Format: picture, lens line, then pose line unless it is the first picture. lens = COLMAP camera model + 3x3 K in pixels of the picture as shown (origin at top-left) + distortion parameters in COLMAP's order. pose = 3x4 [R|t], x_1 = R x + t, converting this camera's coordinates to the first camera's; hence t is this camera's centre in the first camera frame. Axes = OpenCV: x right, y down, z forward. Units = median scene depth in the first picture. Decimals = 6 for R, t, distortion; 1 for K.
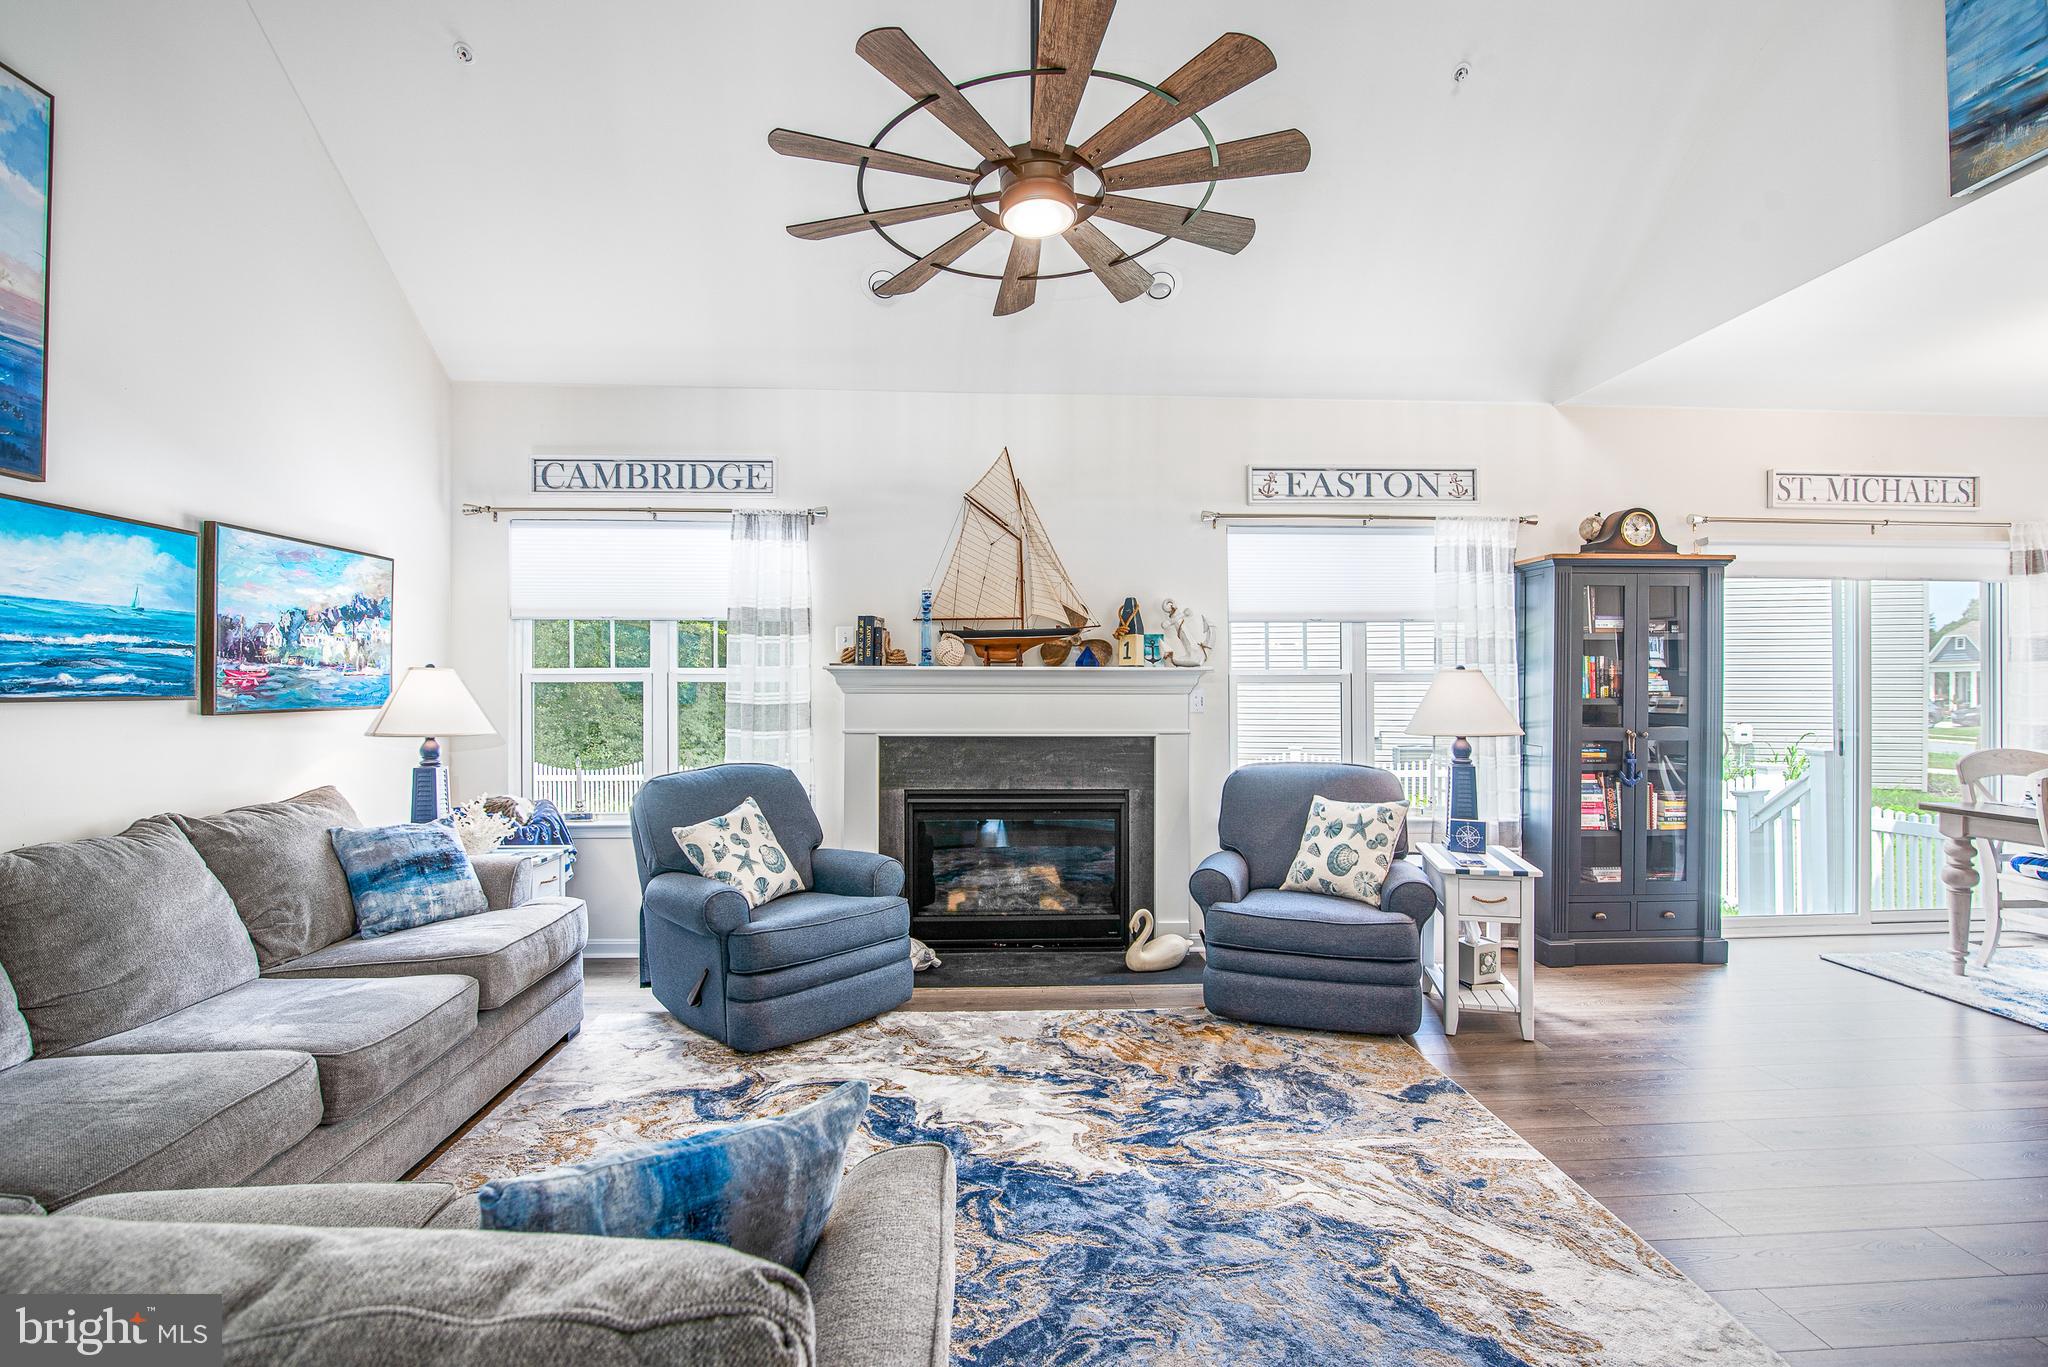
lens RADIAL K [[941.6, 0, 1043.9], [0, 941.6, 686.2], [0, 0, 1]] dist [-0.019491, 0.000884]
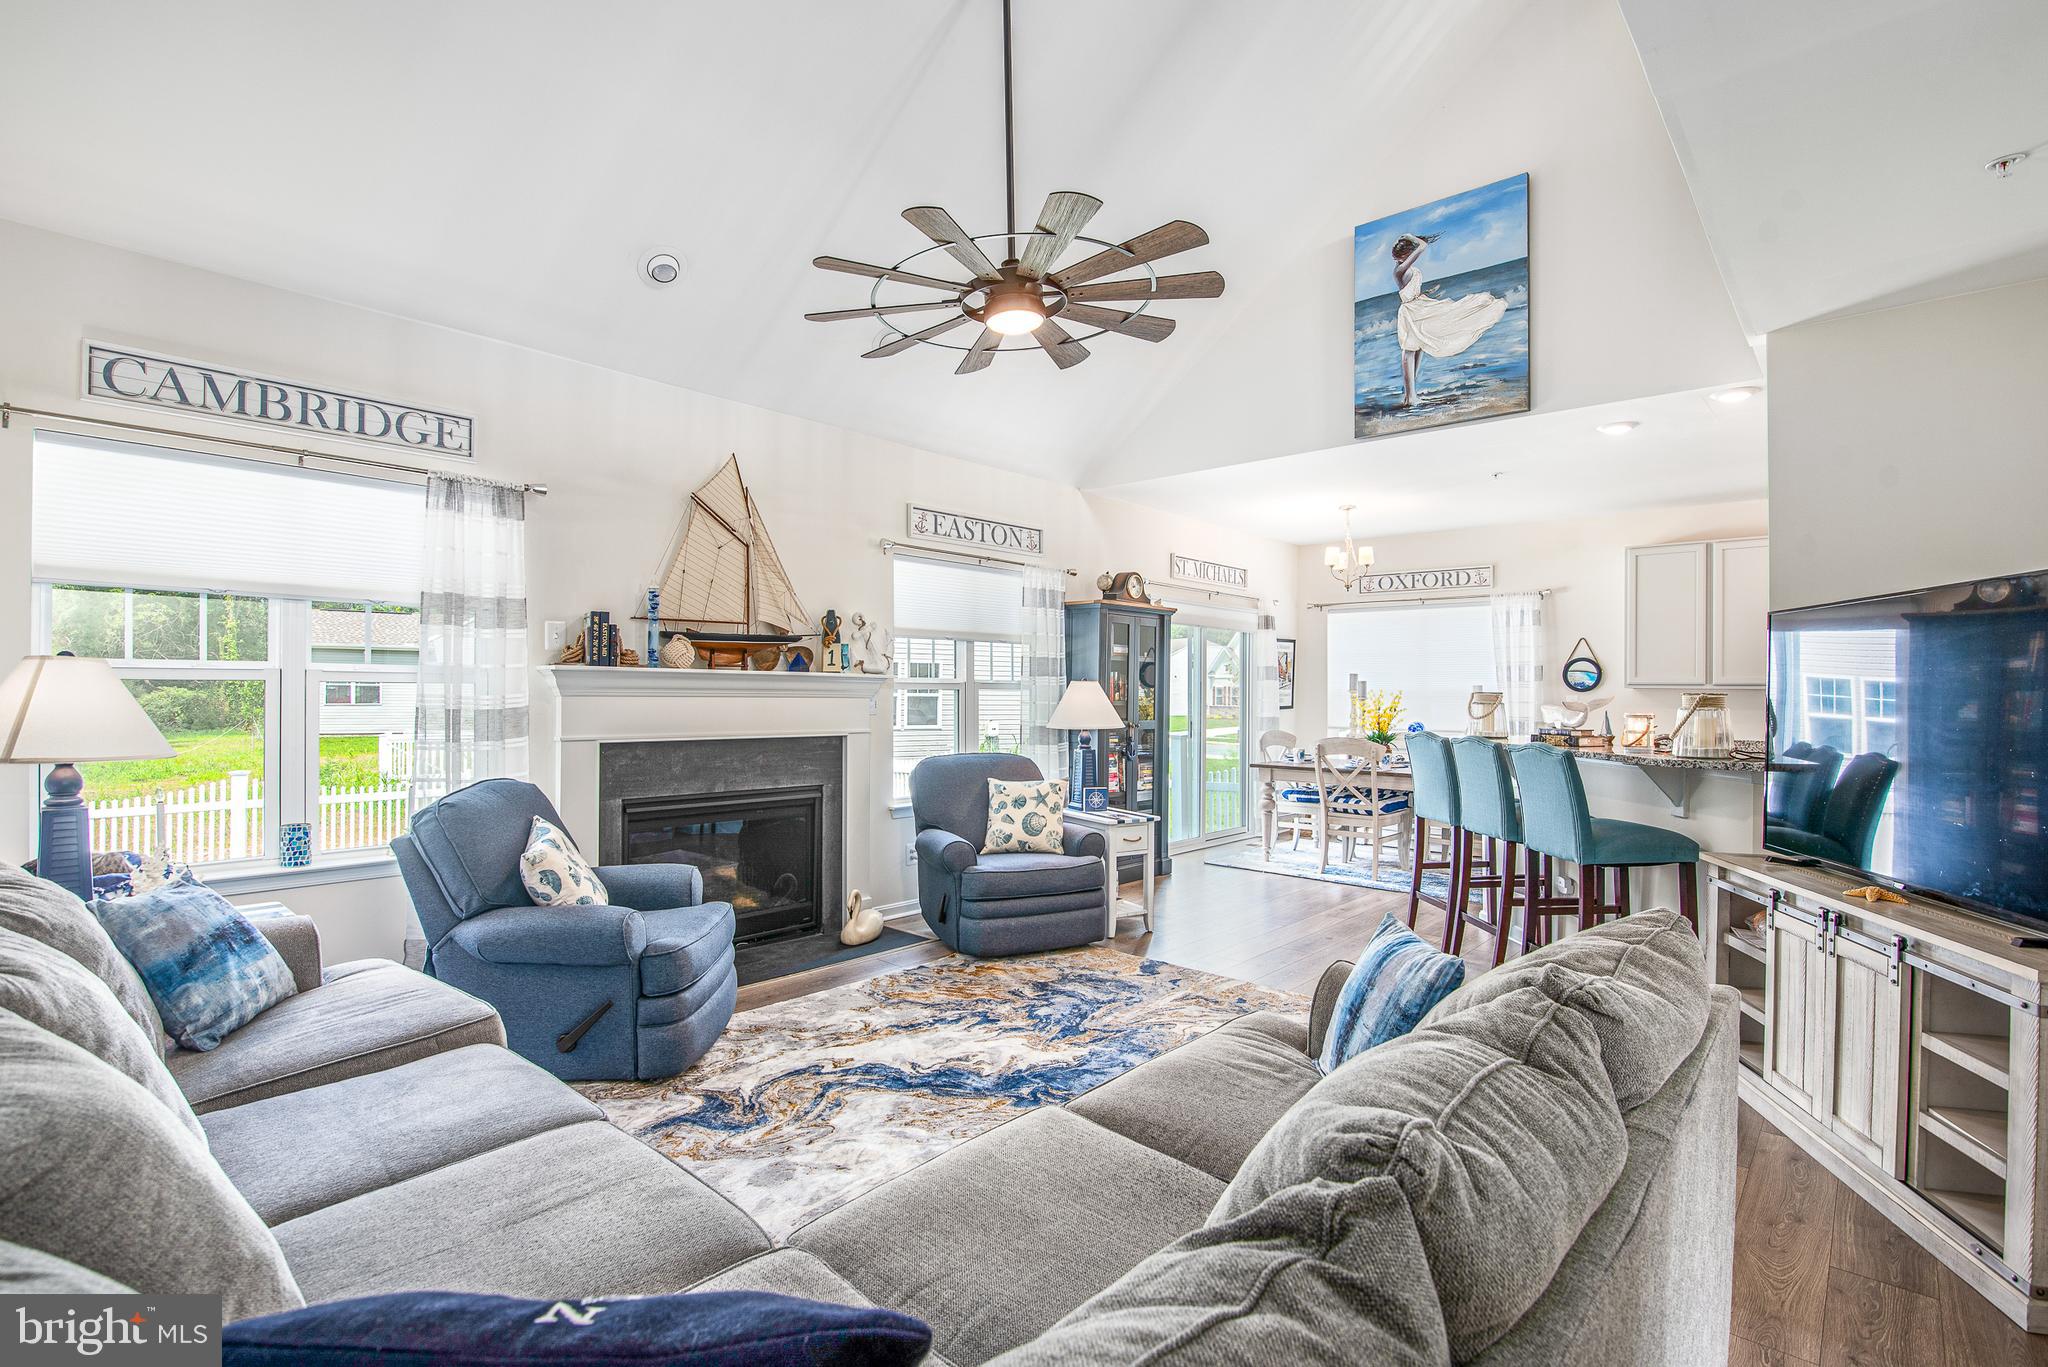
lens RADIAL K [[941.6, 0, 1043.9], [0, 941.6, 686.2], [0, 0, 1]] dist [-0.019491, 0.000884]
pose [[0.707431, 0.010409, 0.706705, -0.641027], [-0.009304, 0.999942, -0.005414, -0.001699], [-0.706721, -0.002745, 0.707487, 0.058912]]
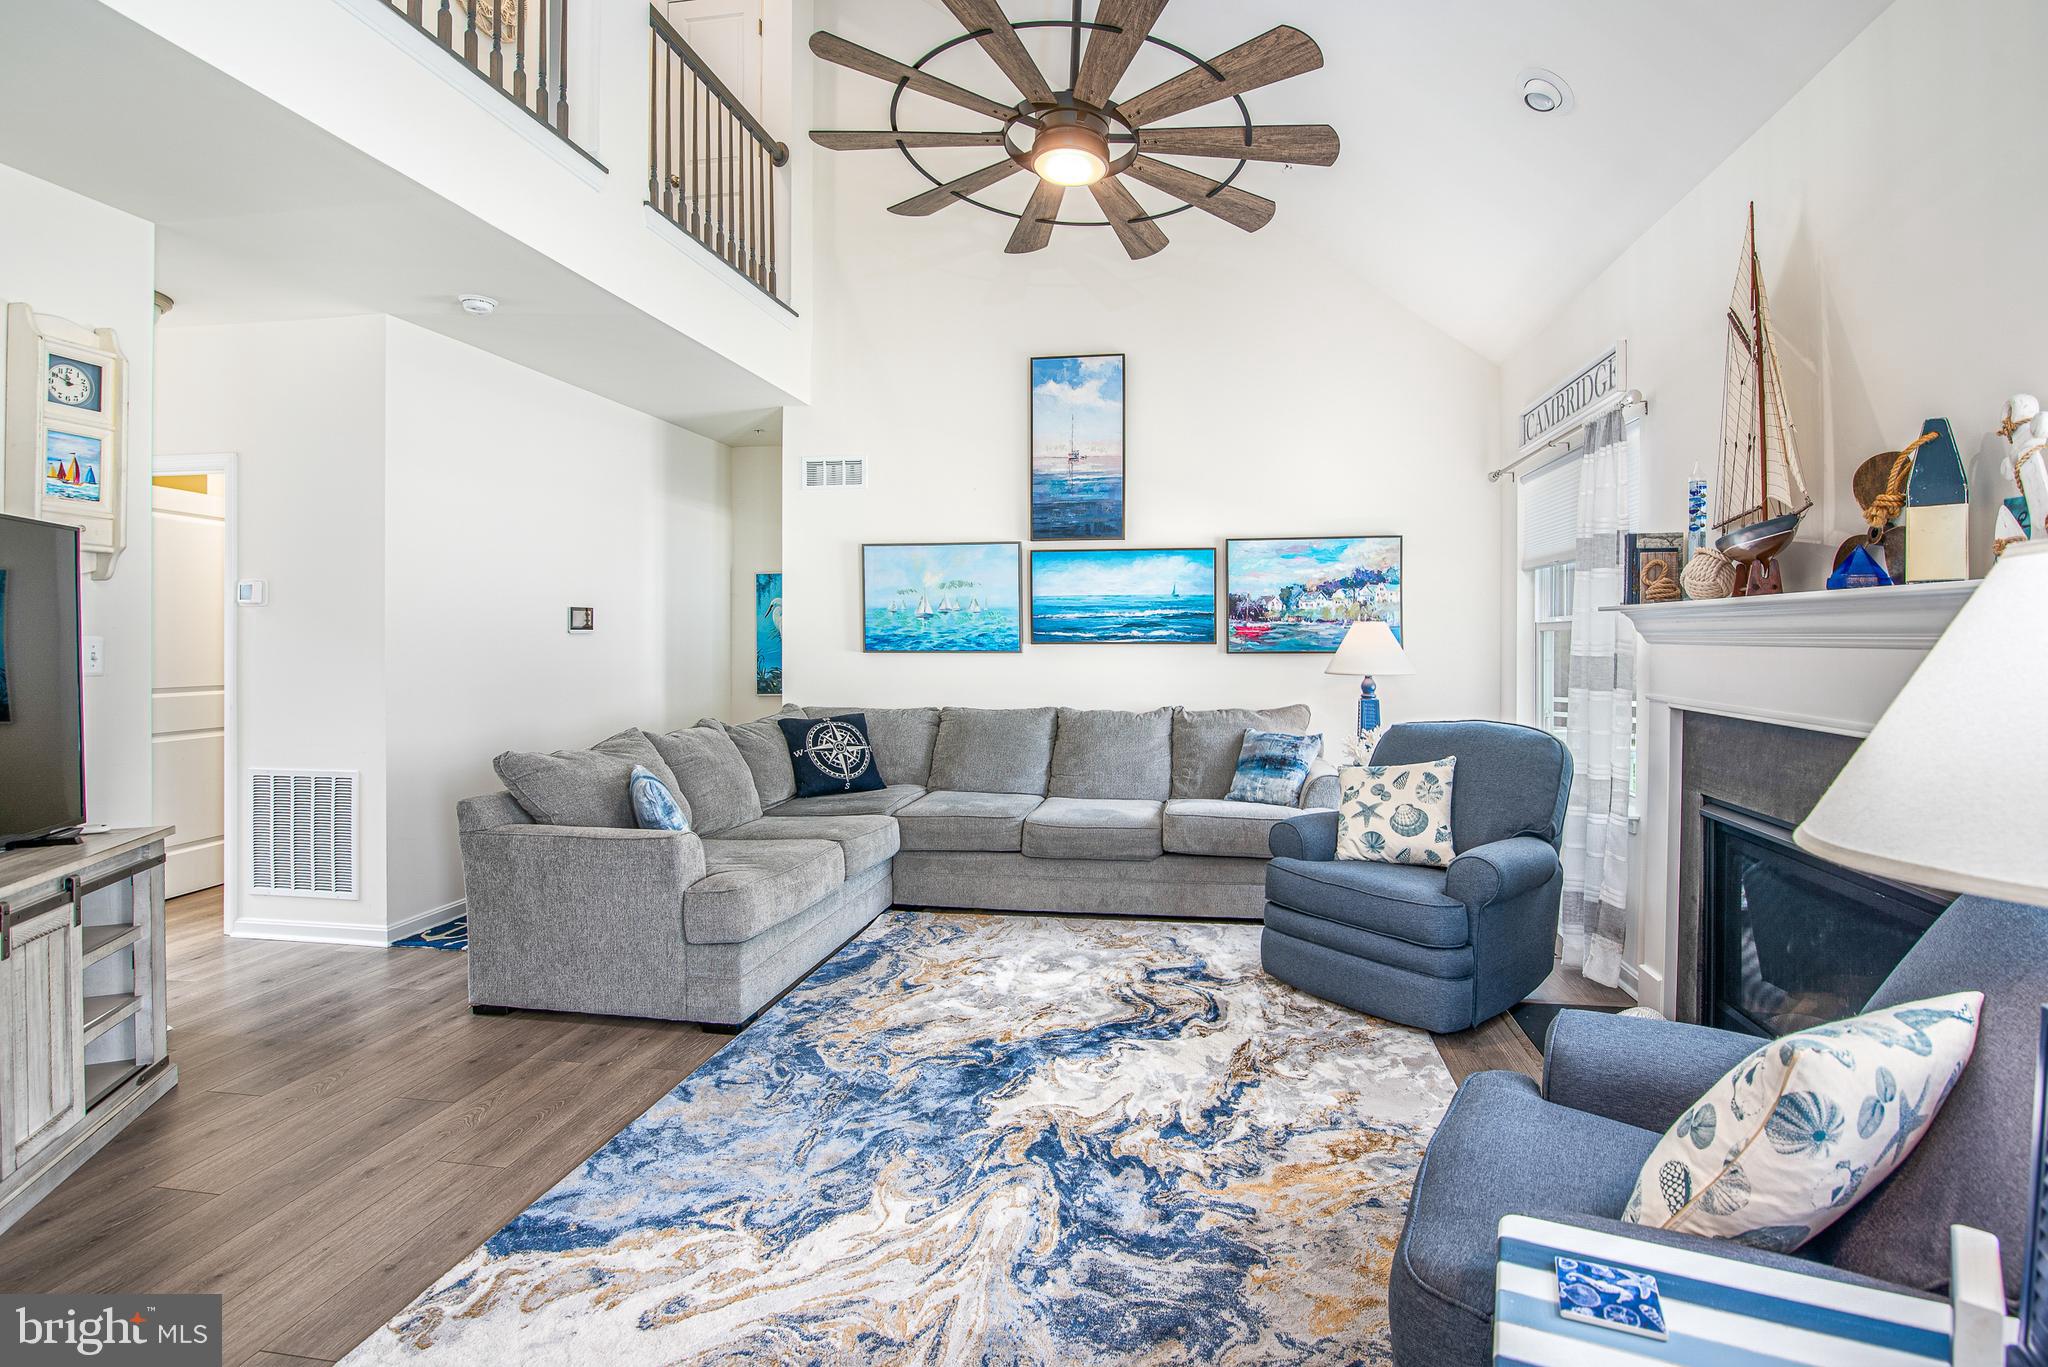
lens RADIAL K [[979.8, 0, 1072.4], [0, 979.8, 635.9], [0, 0, 1]] dist [-0.019603, 0.000331]
pose [[-0.212141, -0.003114, -0.977234, 0.748713], [0.003209, 0.999987, -0.003883, 0.004312], [0.977234, -0.003959, -0.212128, 0.906479]]
